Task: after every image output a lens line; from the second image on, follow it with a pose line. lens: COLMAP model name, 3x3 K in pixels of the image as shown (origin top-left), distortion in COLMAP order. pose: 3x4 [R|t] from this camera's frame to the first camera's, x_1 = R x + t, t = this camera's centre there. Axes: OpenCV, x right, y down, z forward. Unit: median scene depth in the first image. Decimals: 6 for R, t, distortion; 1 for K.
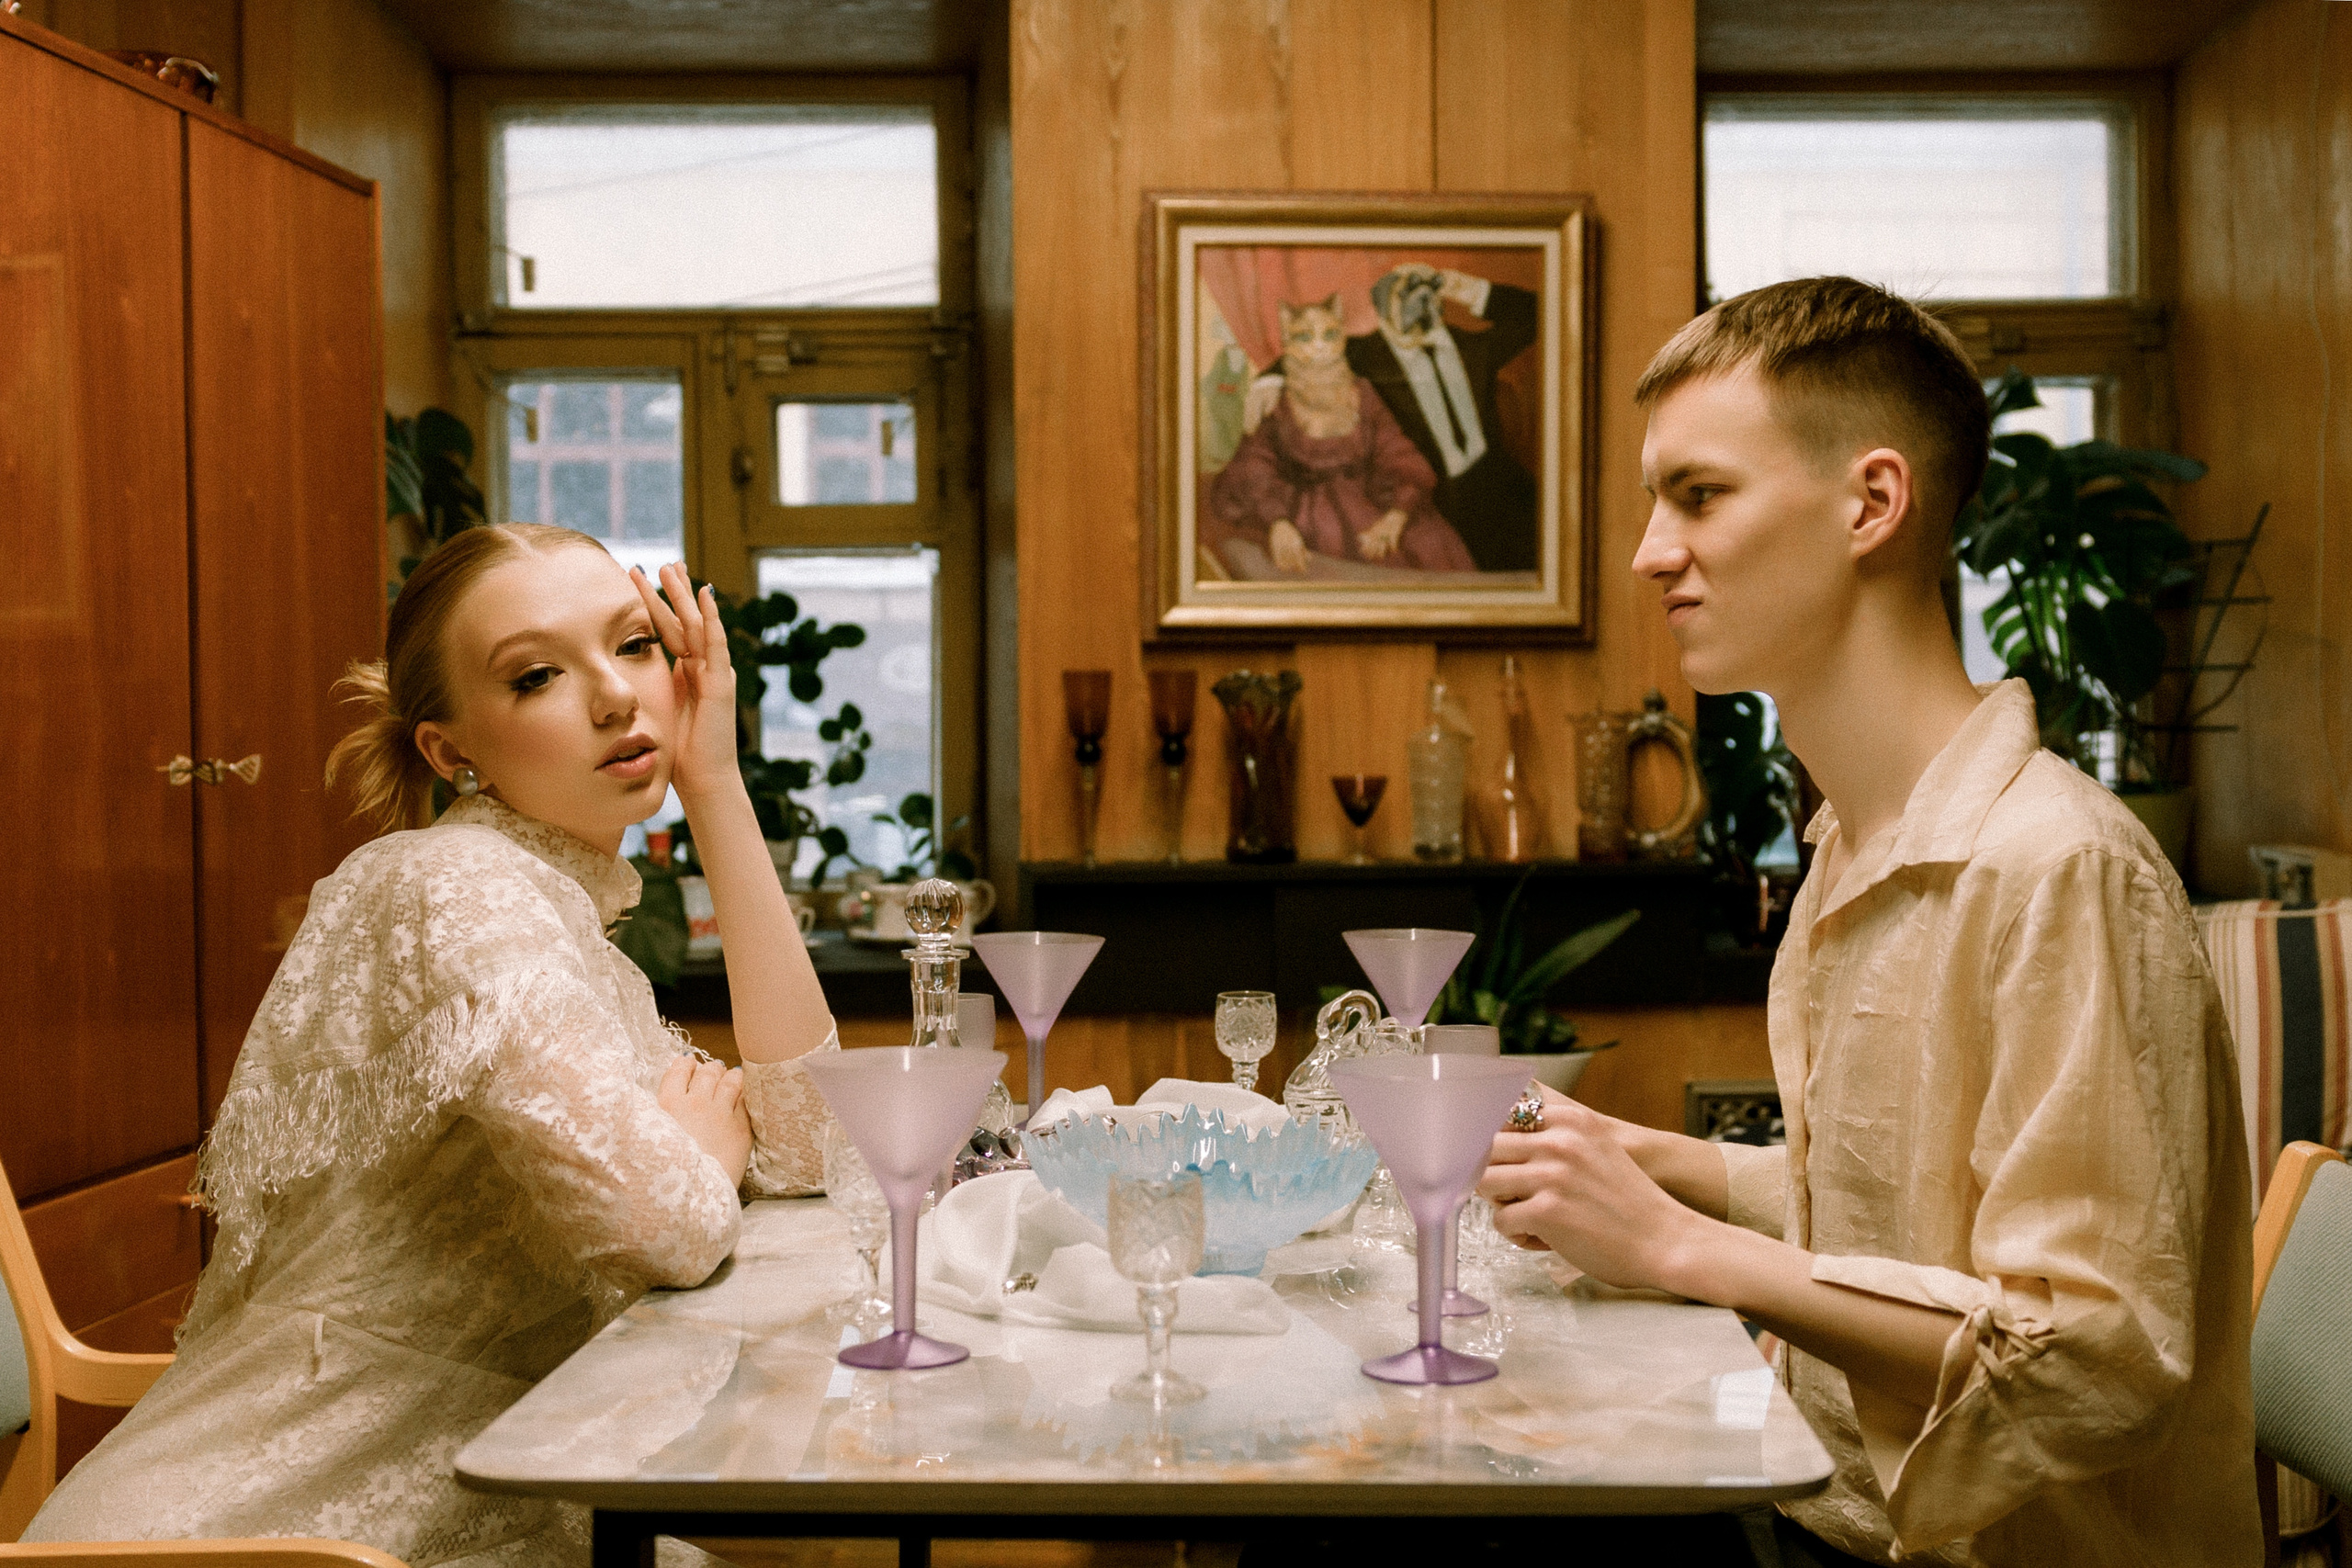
lens RADIAL K [[2908.6, 0, 1193.2], [0, 2908.6, 768.0], [0, 0, 1]] dist [-0.008642, 0.000000]
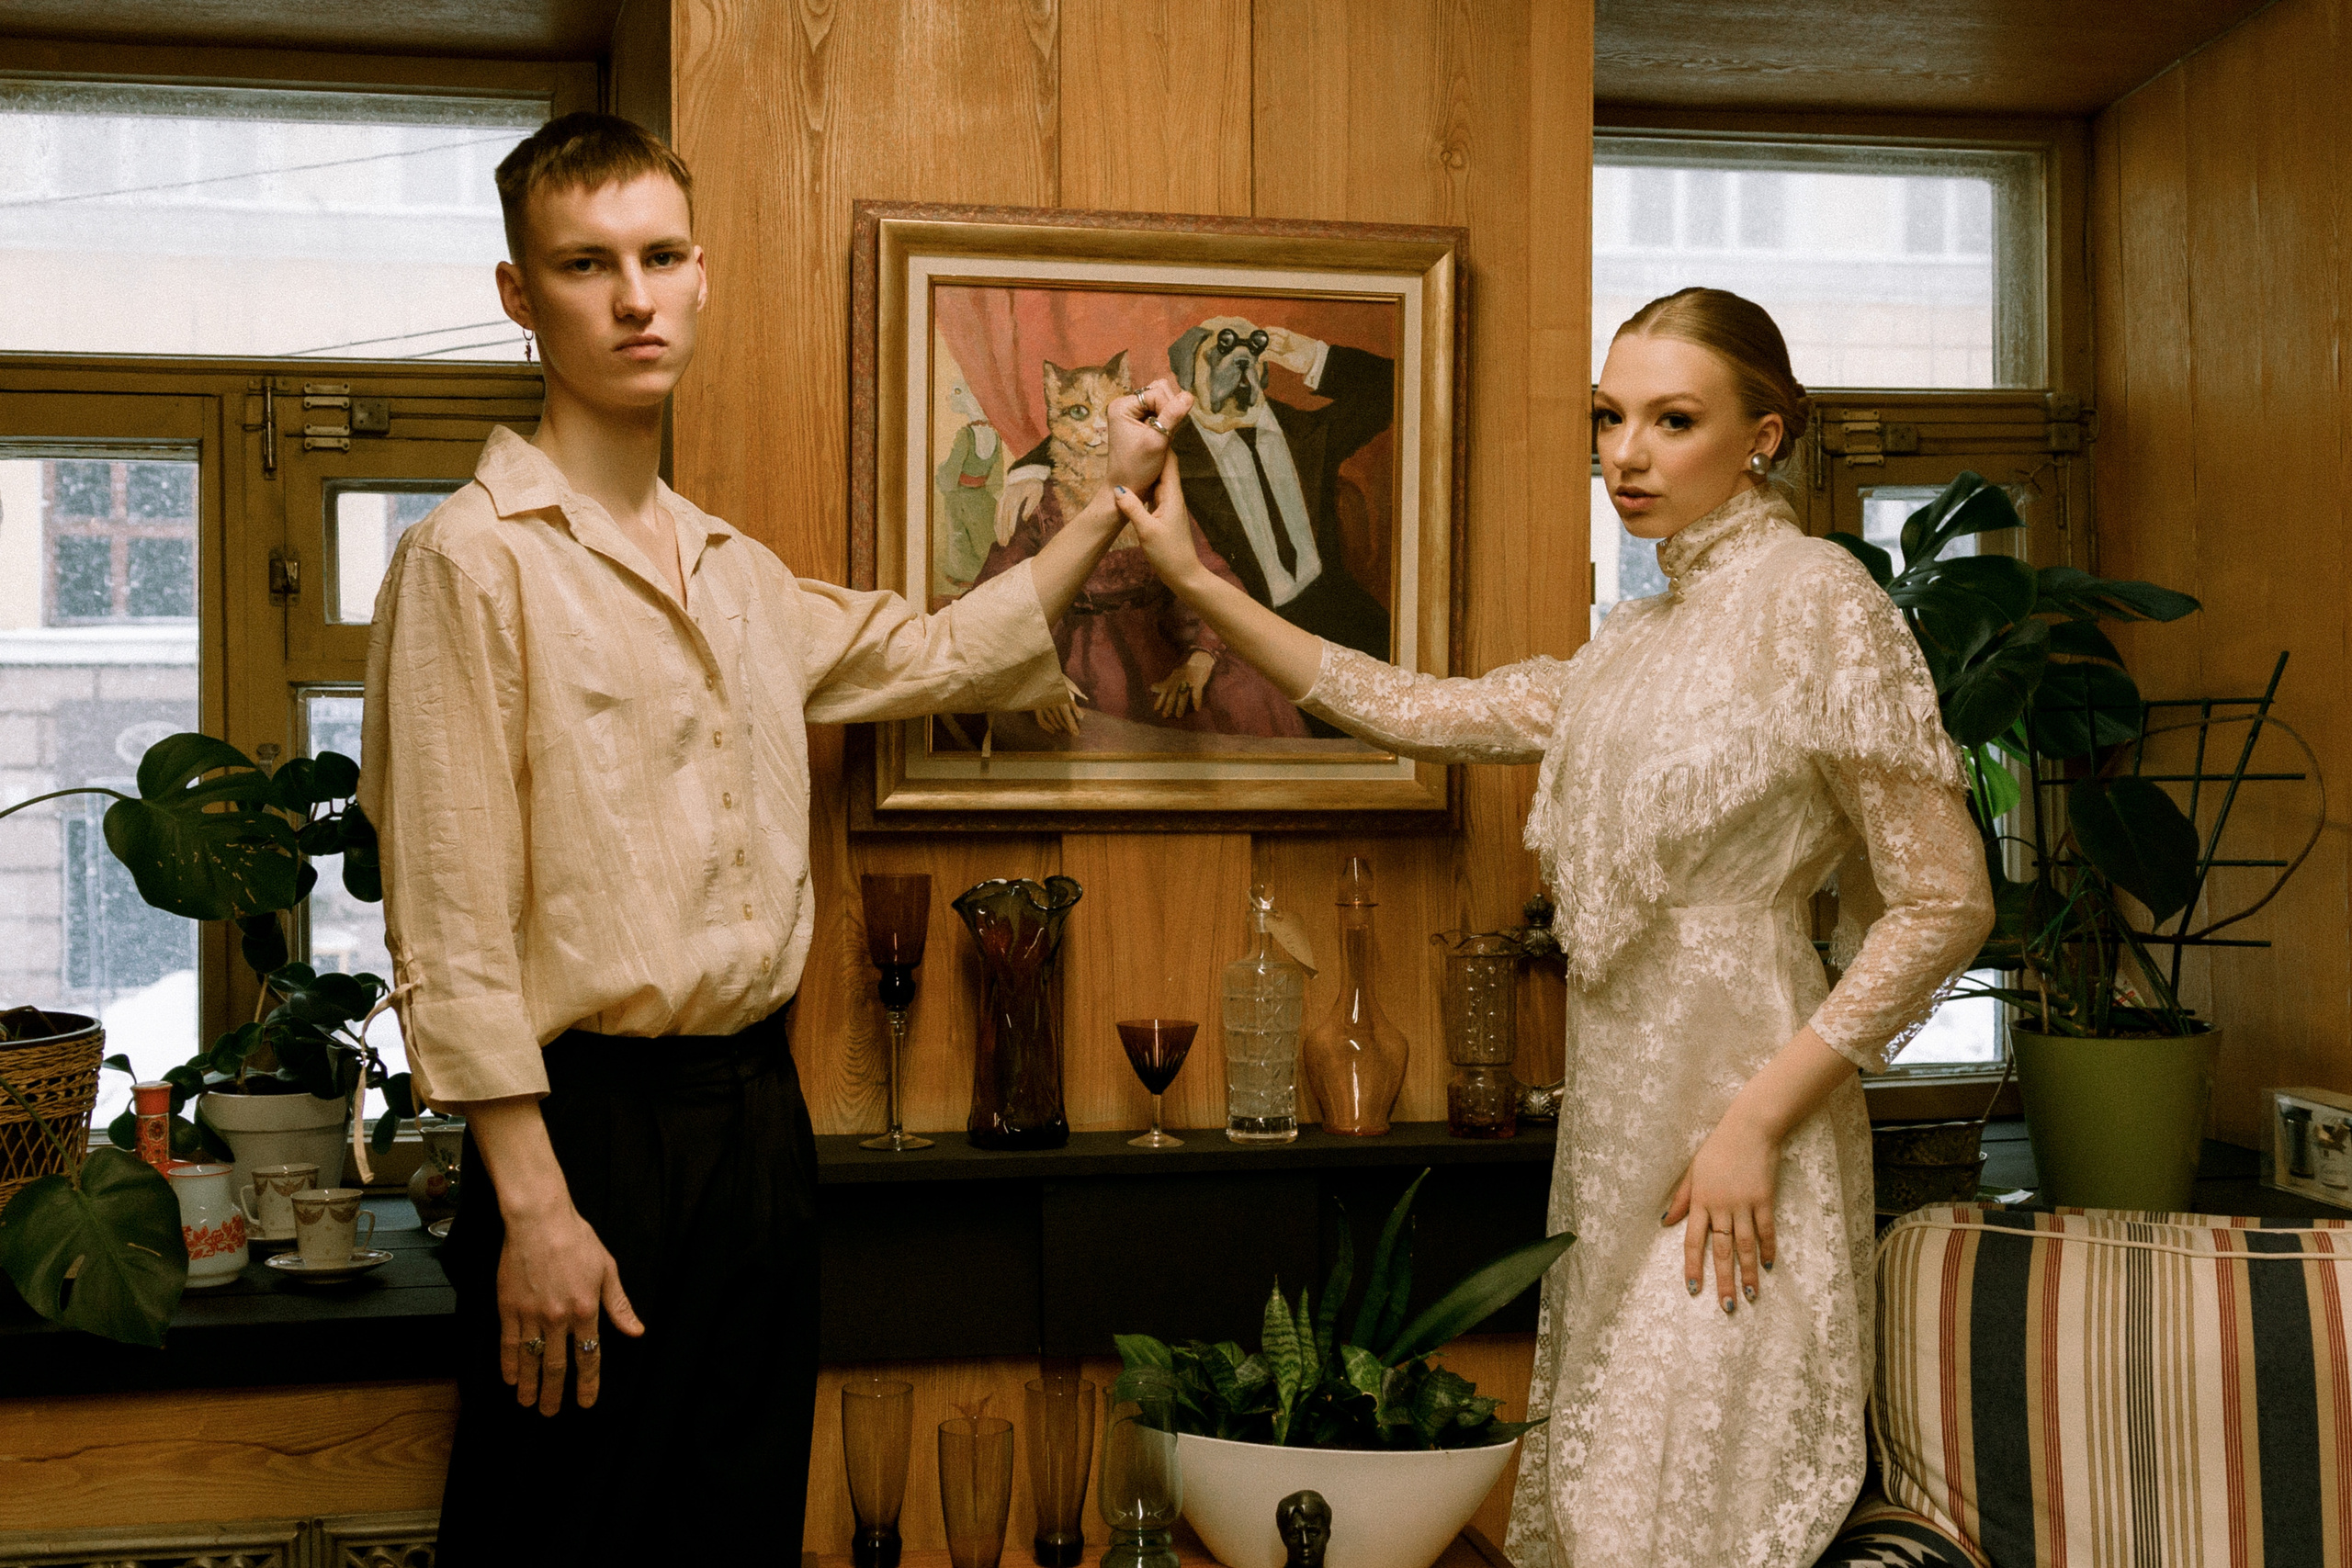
lens RADIAL K [[2596.6, 0, 1096.1], [0, 2596.6, 755.6], [0, 0, 1]] dist [0.019435, 0.000000]
pose [[0.991192, 0.005706, 0.132307, -0.042544], [-0.002174, 0.999638, -0.026820, -0.045173], [-0.132412, 0.026296, 0.990846, 0.358769]]
